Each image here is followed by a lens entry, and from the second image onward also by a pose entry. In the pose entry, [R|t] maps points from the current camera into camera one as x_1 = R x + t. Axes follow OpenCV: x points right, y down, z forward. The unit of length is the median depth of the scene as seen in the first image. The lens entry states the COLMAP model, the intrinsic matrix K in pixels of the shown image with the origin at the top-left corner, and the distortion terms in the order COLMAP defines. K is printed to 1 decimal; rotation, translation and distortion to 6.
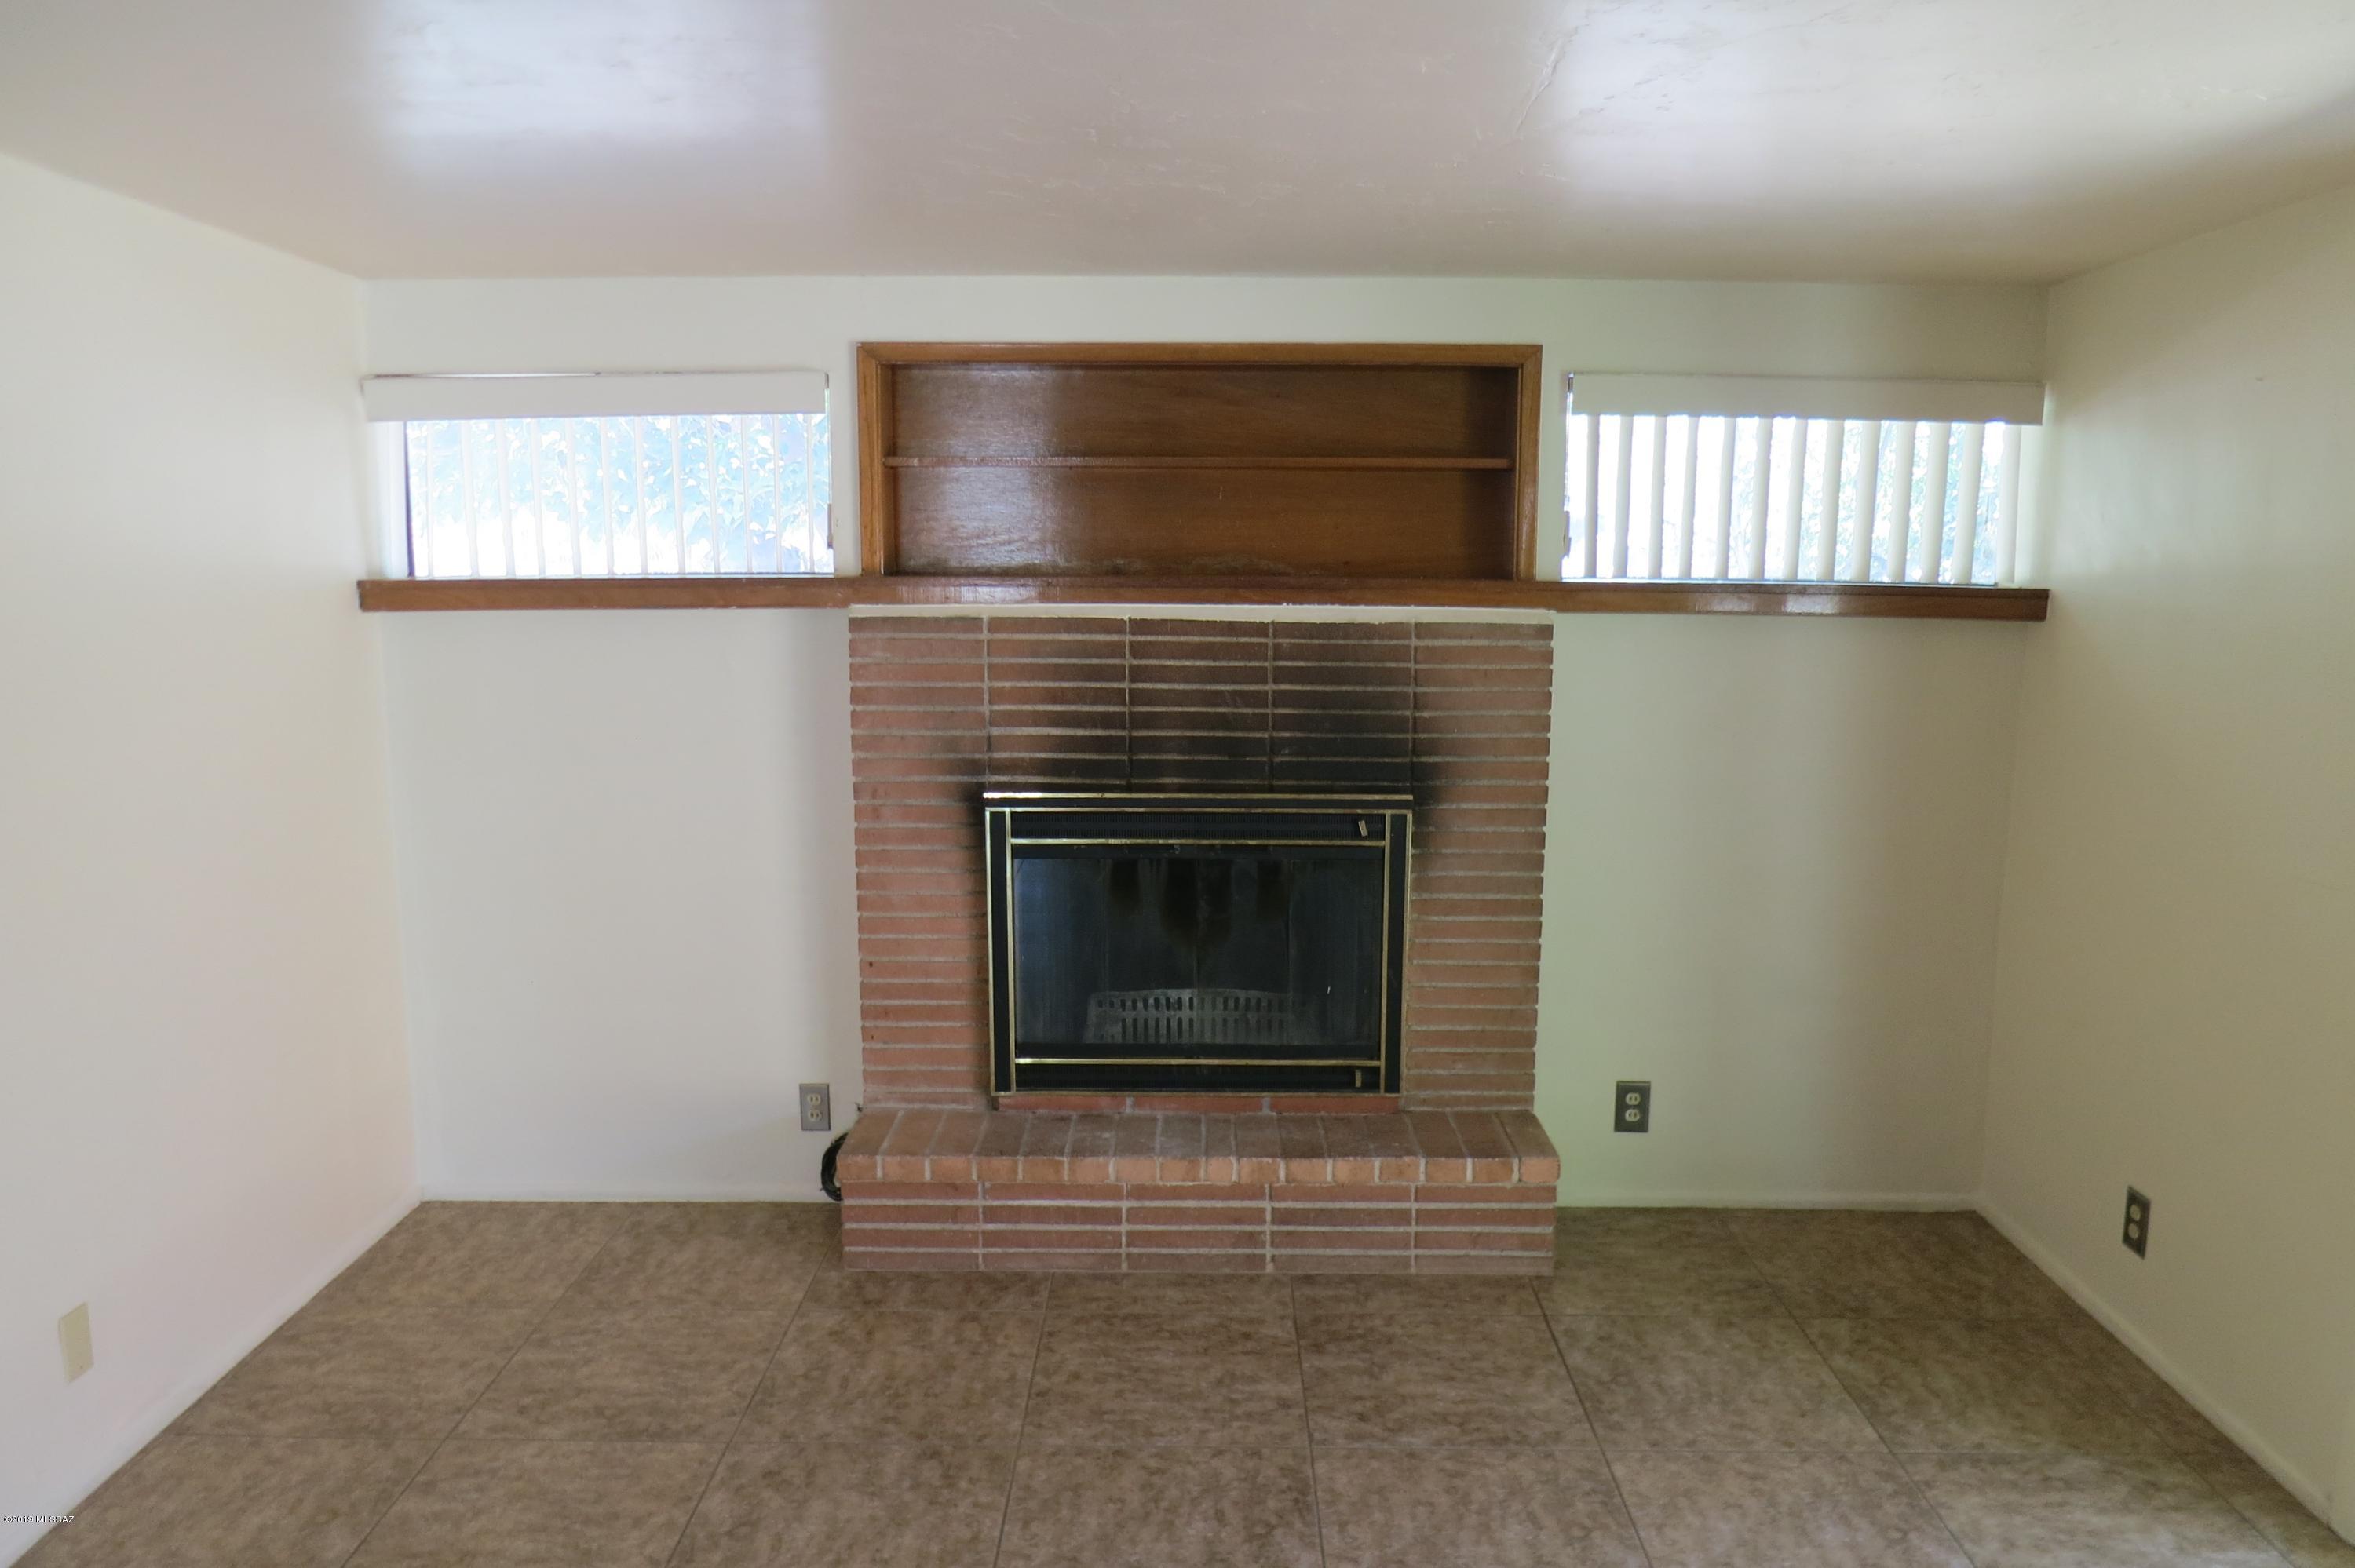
lens RADIAL K [[1700.2, 0, 1176.3], [0, 1700.2, 798.9], [0, 0, 1]] dist [-0.015501, 0.001803]
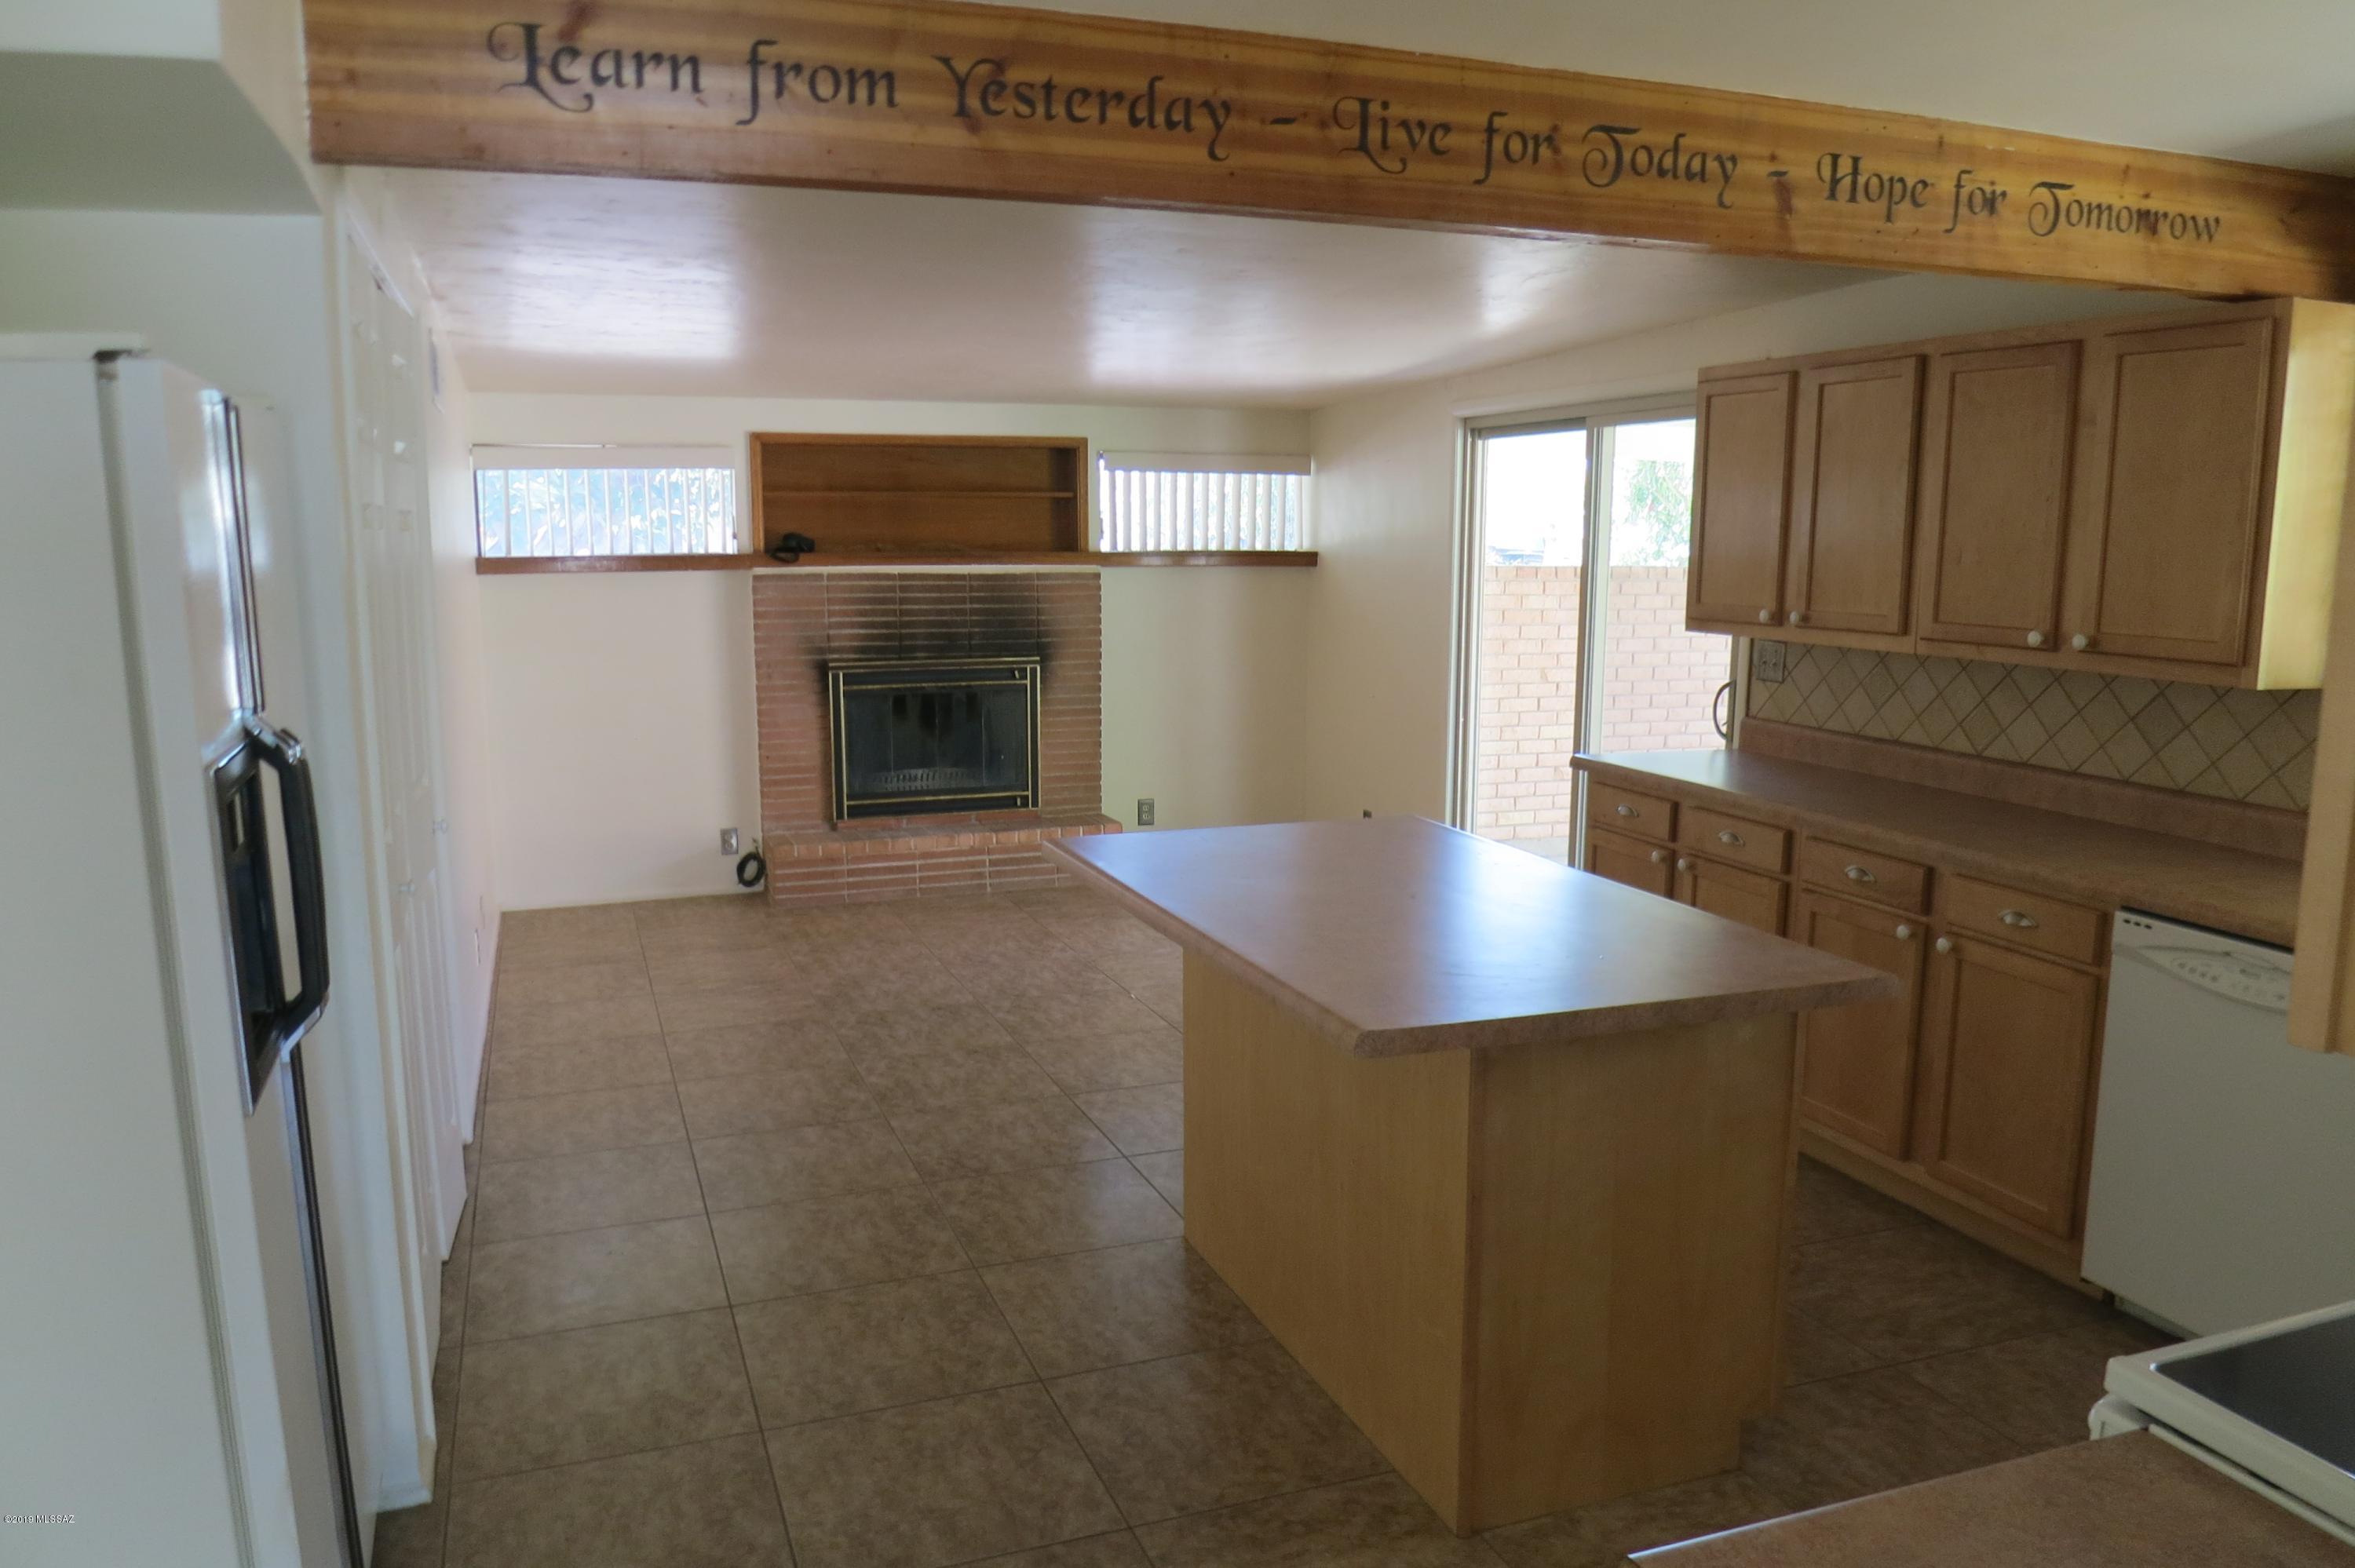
lens RADIAL K [[1714.4, 0, 1177.5], [0, 1714.4, 784.0], [0, 0, 1]] dist [0.026653, 0.001211]
pose [[0.936642, -0.059667, 0.345169, -0.422202], [0.060070, 0.998149, 0.009539, 0.138784], [-0.345099, 0.011800, 0.938492, -0.981944]]
